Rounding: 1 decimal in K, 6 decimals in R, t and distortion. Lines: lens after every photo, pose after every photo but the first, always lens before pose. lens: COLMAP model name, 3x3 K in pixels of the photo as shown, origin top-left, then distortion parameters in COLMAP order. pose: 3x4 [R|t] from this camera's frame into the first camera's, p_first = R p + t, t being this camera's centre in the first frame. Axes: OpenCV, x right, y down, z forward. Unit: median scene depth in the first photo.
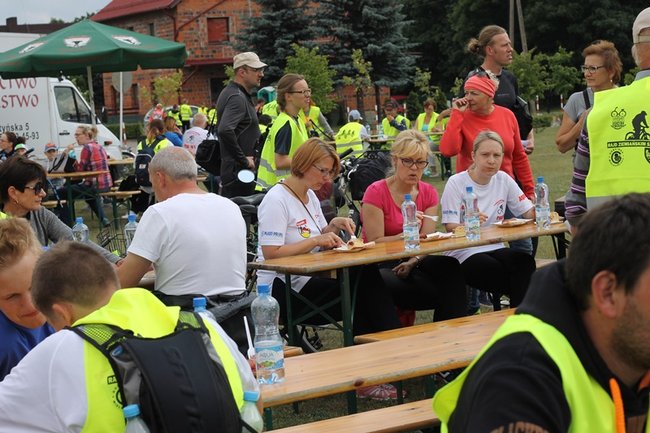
lens RADIAL K [[1535.9, 0, 326.2], [0, 1535.9, 215.4], [0, 0, 1]] dist [-0.061316, 0.000000]
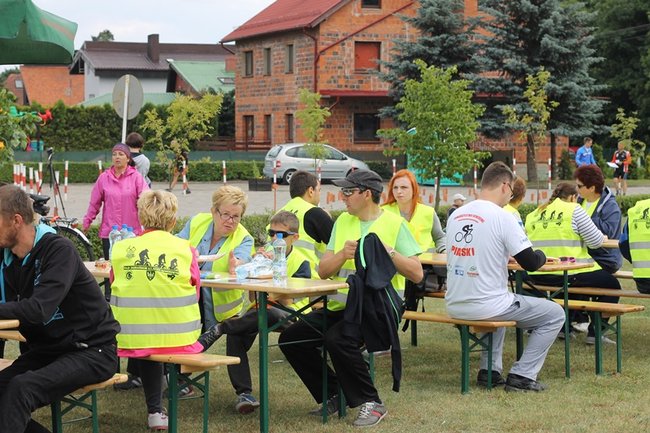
lens RADIAL K [[1535.9, 0, 325.0], [0, 1535.9, 222.3], [0, 0, 1]] dist [-0.061316, 0.000000]
pose [[0.991414, 0.067988, -0.111692, 0.006958], [-0.070381, 0.997365, -0.017611, -0.014725], [0.110201, 0.025321, 0.993587, 0.174870]]
